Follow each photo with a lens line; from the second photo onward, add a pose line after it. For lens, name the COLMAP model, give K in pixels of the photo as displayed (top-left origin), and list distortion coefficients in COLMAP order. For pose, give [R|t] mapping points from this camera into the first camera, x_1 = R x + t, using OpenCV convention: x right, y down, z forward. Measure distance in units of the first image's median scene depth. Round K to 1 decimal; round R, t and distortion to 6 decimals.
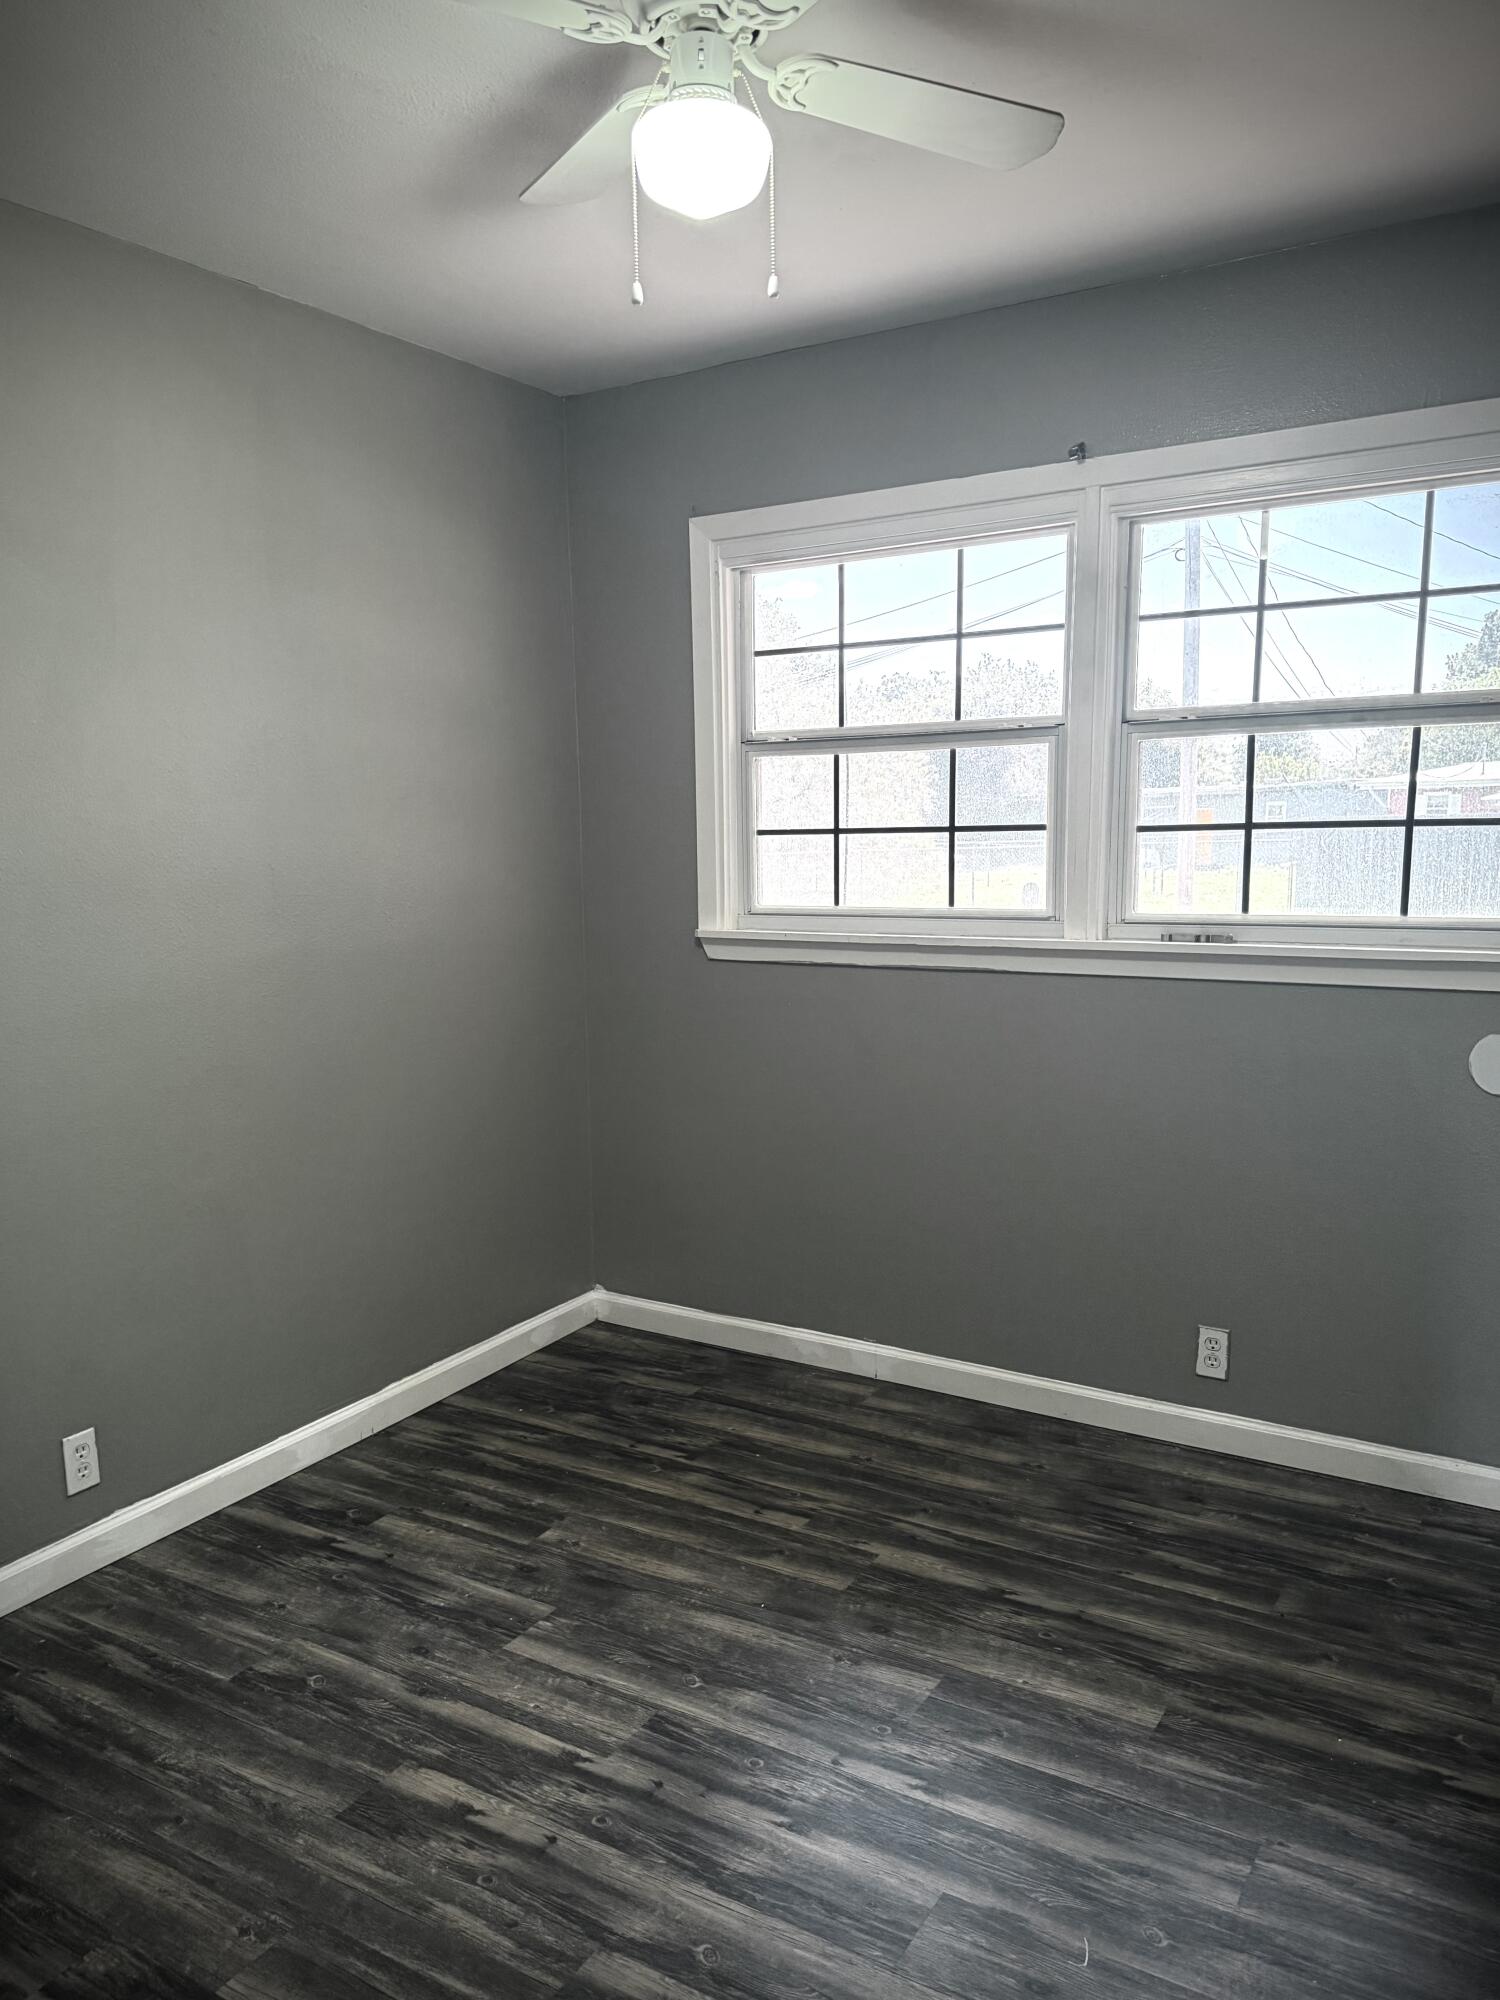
lens RADIAL K [[1411.8, 0, 757.3], [0, 1411.8, 1005.7], [0, 0, 1]] dist [0.064689, -0.085187]
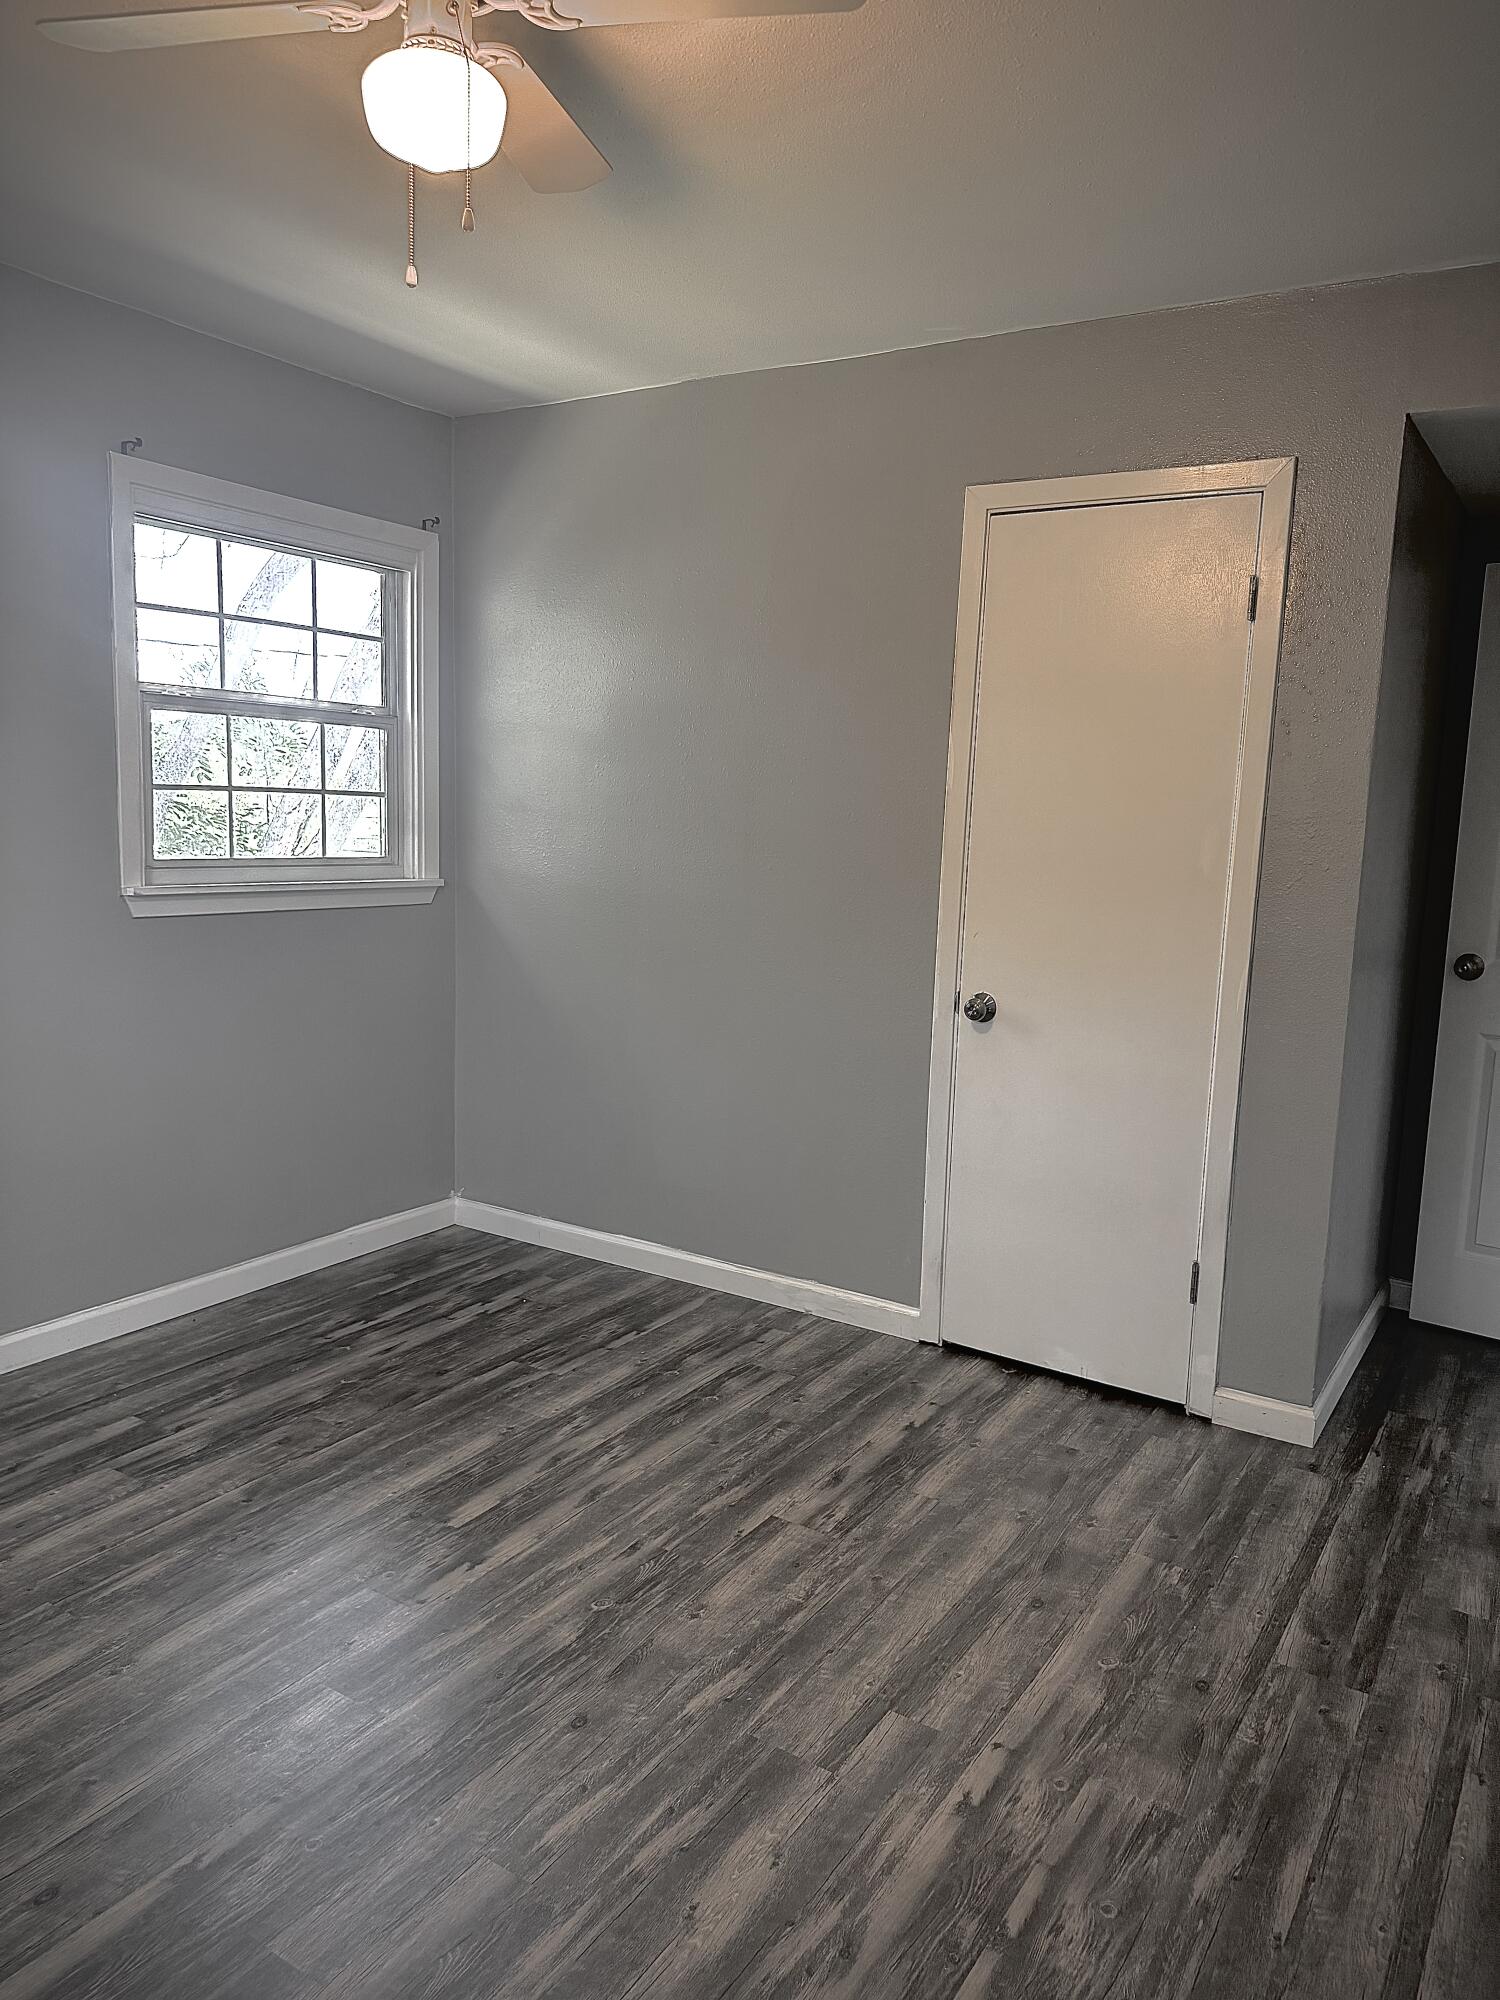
lens RADIAL K [[1411.8, 0, 747.6], [0, 1411.8, 1000.1], [0, 0, 1]] dist [0.064689, -0.085187]
pose [[0.035301, -0.120016, 0.992144, -1.443246], [0.087632, 0.989311, 0.116555, -0.078123], [-0.995527, 0.082829, 0.045441, 0.797159]]
